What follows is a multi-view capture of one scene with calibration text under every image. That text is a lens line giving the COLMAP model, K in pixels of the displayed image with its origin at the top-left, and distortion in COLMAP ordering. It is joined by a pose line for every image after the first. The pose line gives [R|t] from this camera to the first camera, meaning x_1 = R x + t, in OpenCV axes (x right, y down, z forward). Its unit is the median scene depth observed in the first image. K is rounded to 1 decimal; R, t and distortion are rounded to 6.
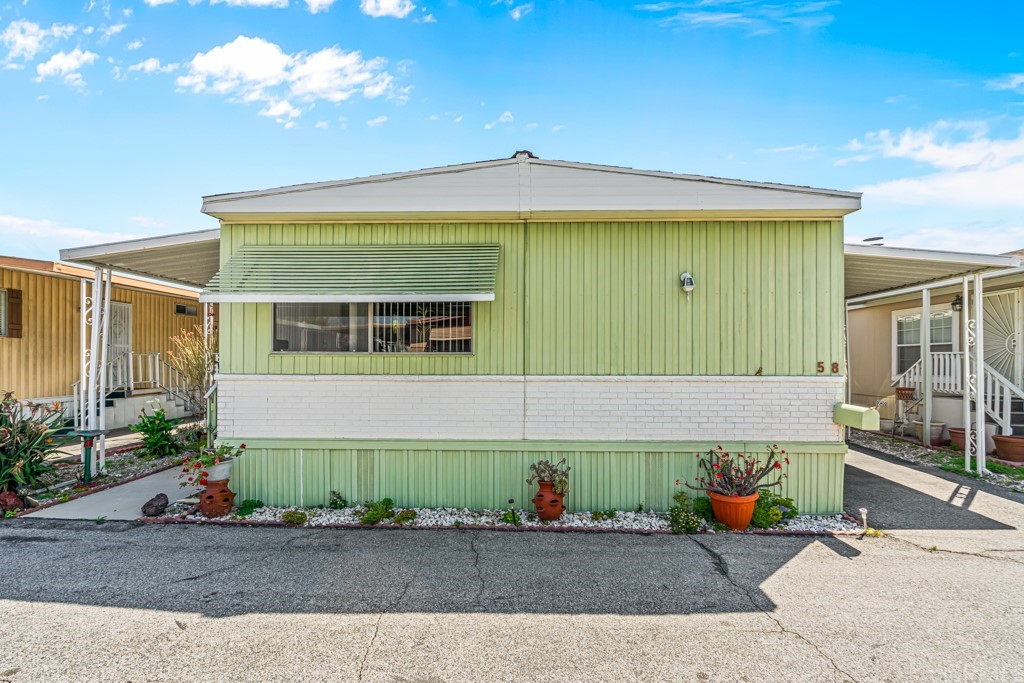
lens RADIAL K [[468.3, 0, 522.3], [0, 468.3, 359.2], [0, 0, 1]] dist [-0.011776, 0.000083]
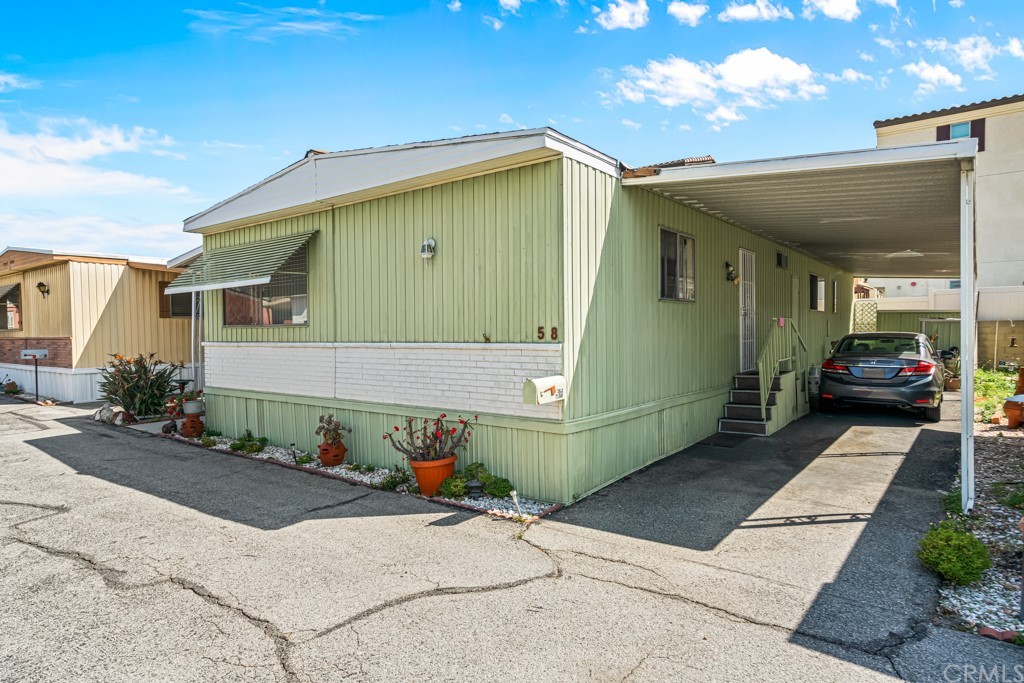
lens RADIAL K [[606.8, 0, 512.1], [0, 606.8, 341.1], [0, 0, 1]] dist [0.002639, -0.000719]
pose [[0.808184, -0.000787, -0.588930, 1.253962], [0.008960, 0.999900, 0.010959, 0.019785], [0.588862, -0.014133, 0.808110, 0.057819]]
